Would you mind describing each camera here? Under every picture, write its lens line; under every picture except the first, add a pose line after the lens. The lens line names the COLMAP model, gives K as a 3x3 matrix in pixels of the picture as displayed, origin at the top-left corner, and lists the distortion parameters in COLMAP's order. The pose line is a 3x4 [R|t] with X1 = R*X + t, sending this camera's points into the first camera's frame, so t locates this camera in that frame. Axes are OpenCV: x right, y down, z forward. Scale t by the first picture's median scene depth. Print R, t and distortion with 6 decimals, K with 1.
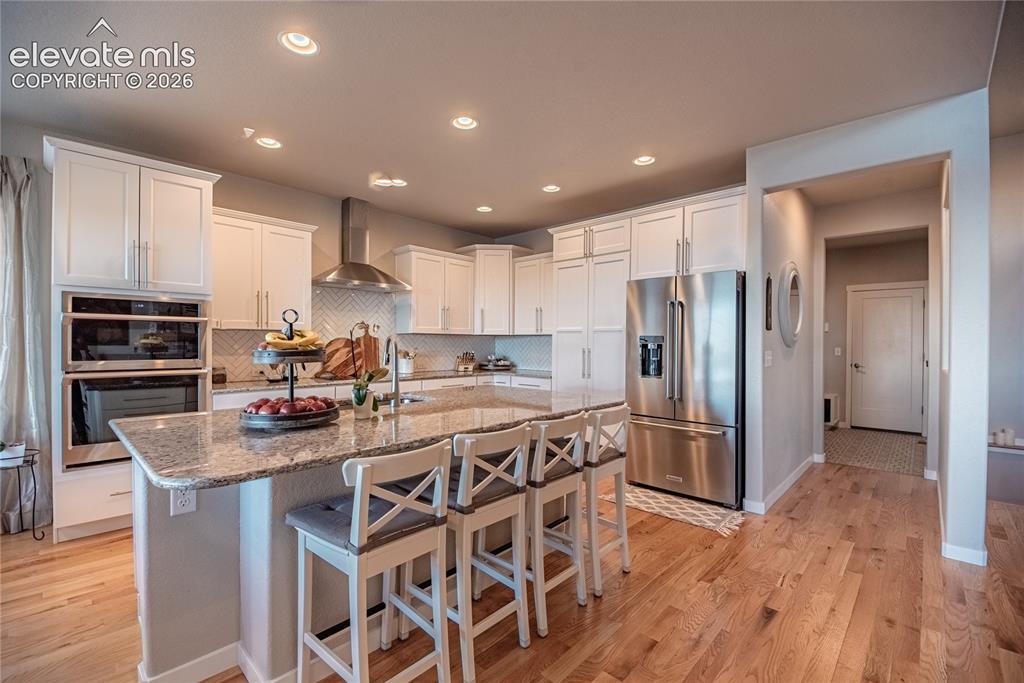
lens RADIAL K [[440.2, 0, 514.5], [0, 440.2, 344.1], [0, 0, 1]] dist [0.010815, -0.015815]
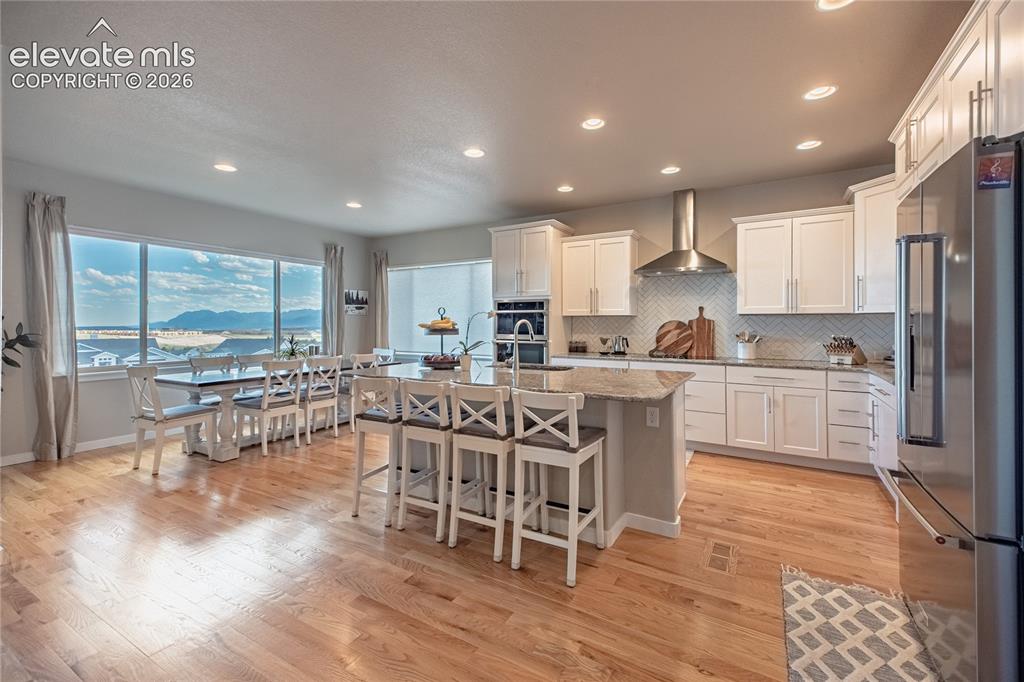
lens RADIAL K [[433.6, 0, 515.8], [0, 433.6, 323.3], [0, 0, 1]] dist [0.055415, -0.024025]
pose [[0.221597, -0.003204, -0.975133, 0.768589], [-0.002439, 0.999990, -0.003840, -0.003074], [0.975135, 0.003230, 0.221587, 0.491011]]
